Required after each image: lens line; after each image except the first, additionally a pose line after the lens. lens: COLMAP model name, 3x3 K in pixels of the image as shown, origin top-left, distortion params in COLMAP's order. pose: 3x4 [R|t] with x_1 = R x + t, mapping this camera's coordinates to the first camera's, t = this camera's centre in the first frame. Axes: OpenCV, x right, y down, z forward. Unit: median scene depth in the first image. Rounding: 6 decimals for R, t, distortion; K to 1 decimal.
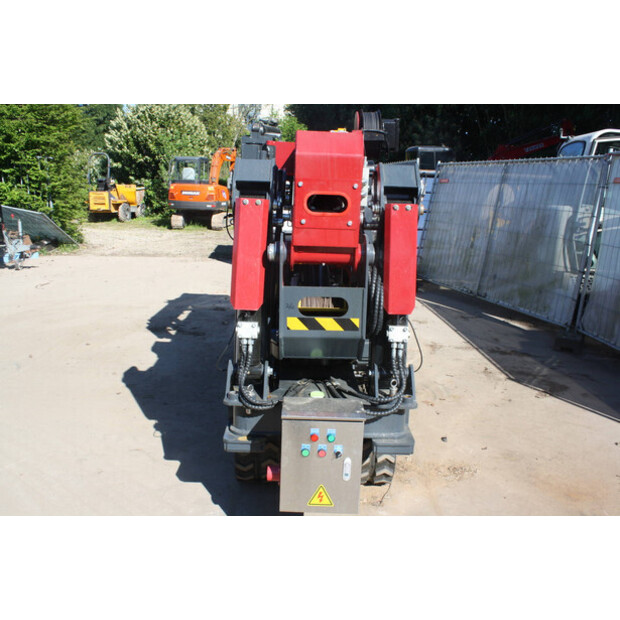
lens RADIAL K [[572.2, 0, 312.8], [0, 572.2, 309.3], [0, 0, 1]] dist [-0.102527, 0.000000]
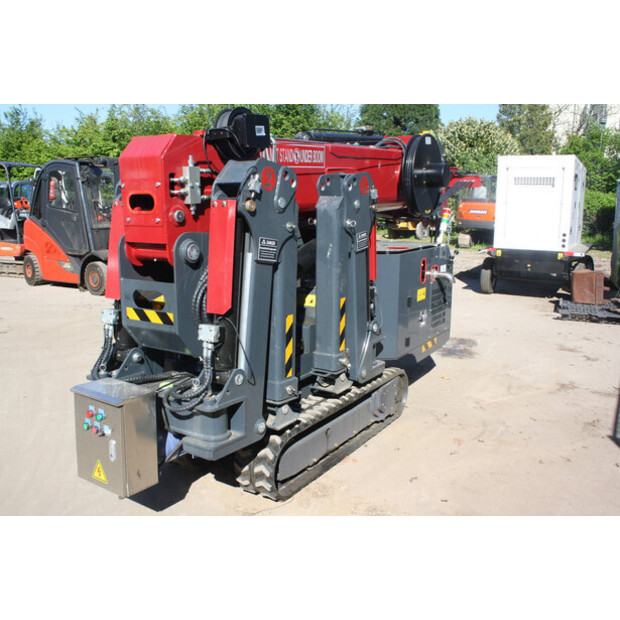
lens RADIAL K [[572.2, 0, 311.0], [0, 572.2, 313.9], [0, 0, 1]] dist [-0.102527, 0.000000]
pose [[0.833618, 0.083633, -0.545973, 0.330759], [-0.099080, 0.995079, 0.001149, -0.003463], [0.543382, 0.053137, 0.837802, 0.111588]]
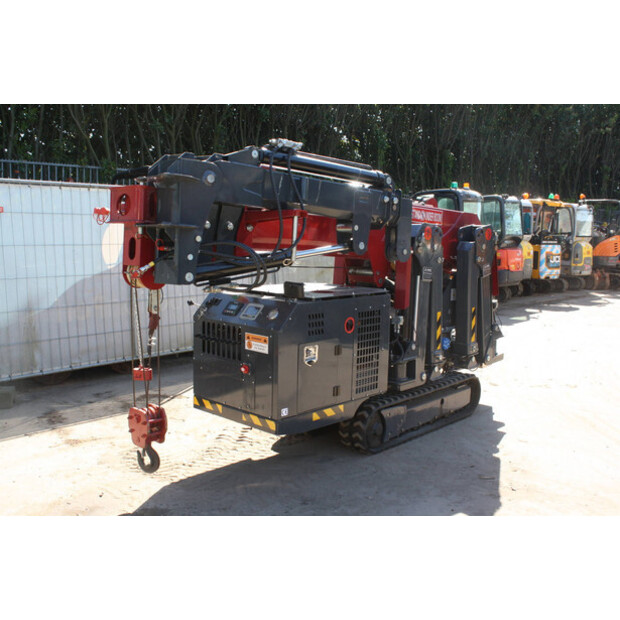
lens RADIAL K [[663.6, 0, 307.7], [0, 663.6, 310.8], [0, 0, 1]] dist [-0.083281, 0.000000]
pose [[-0.710033, -0.132395, 0.691610, -0.541435], [0.106443, 0.950700, 0.291271, -0.298719], [-0.696077, 0.280429, -0.660936, 1.261275]]
